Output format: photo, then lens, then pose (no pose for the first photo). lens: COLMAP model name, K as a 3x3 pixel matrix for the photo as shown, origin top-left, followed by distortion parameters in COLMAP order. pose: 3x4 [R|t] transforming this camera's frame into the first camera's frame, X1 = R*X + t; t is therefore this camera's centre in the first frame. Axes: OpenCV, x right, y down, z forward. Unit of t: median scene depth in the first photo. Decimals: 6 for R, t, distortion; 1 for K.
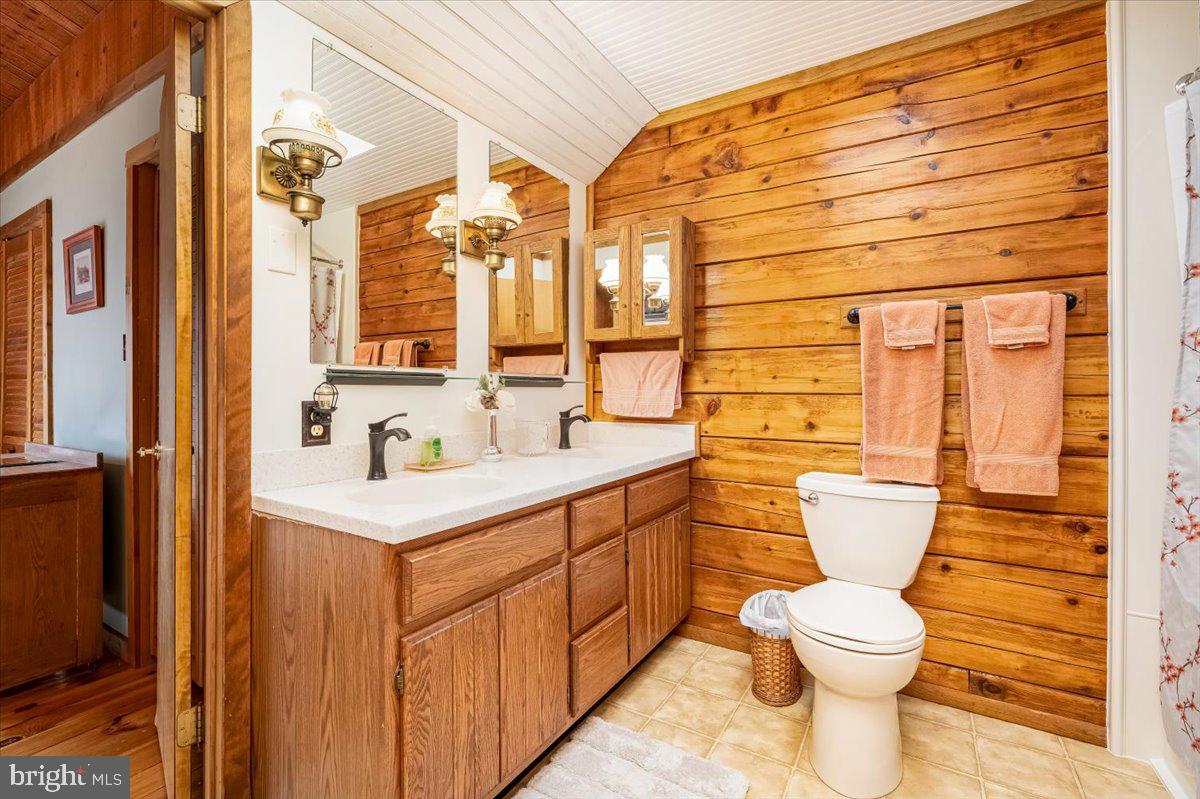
lens RADIAL K [[519.4, 0, 602.8], [0, 519.4, 390.3], [0, 0, 1]] dist [-0.003176, -0.000014]
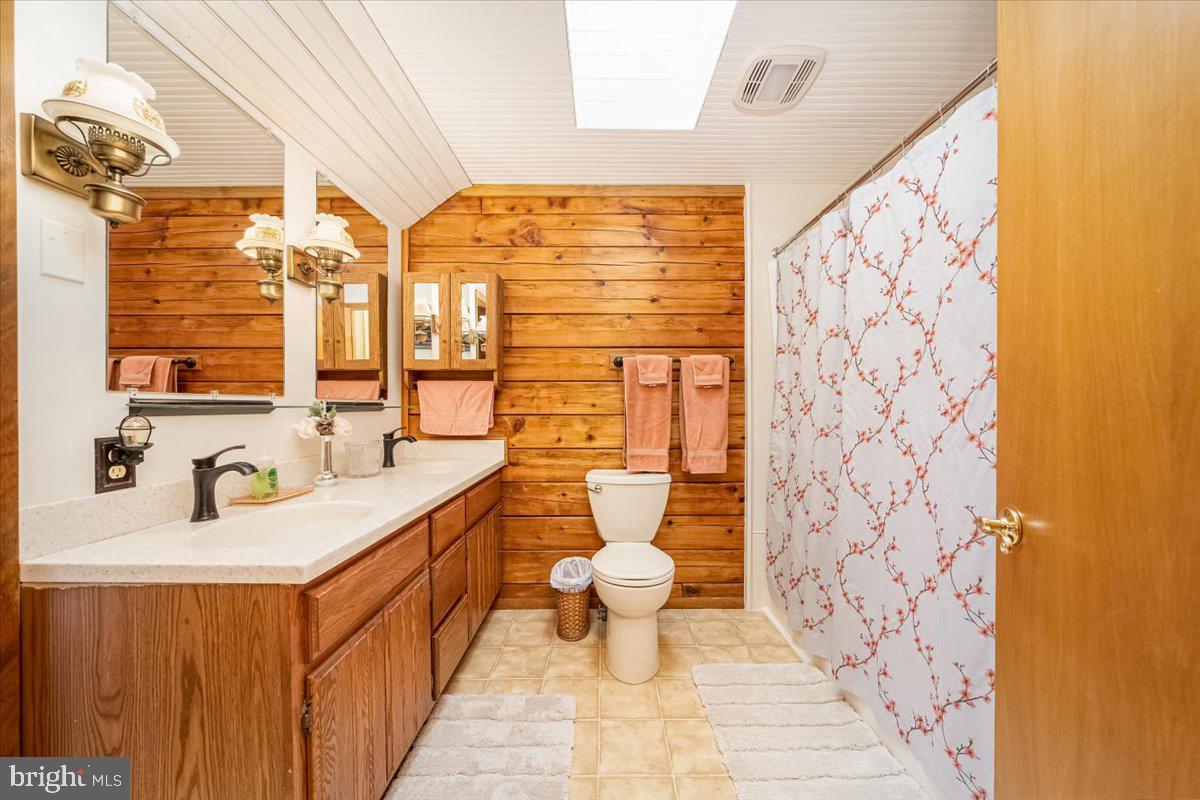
lens RADIAL K [[413.2, 0, 602.7], [0, 413.2, 406.8], [0, 0, 1]] dist [-0.005785, -0.000095]
pose [[0.853509, -0.005061, 0.521053, -0.195092], [0.003050, 0.999984, 0.004718, -0.024905], [-0.521069, -0.002438, 0.853511, 0.022492]]
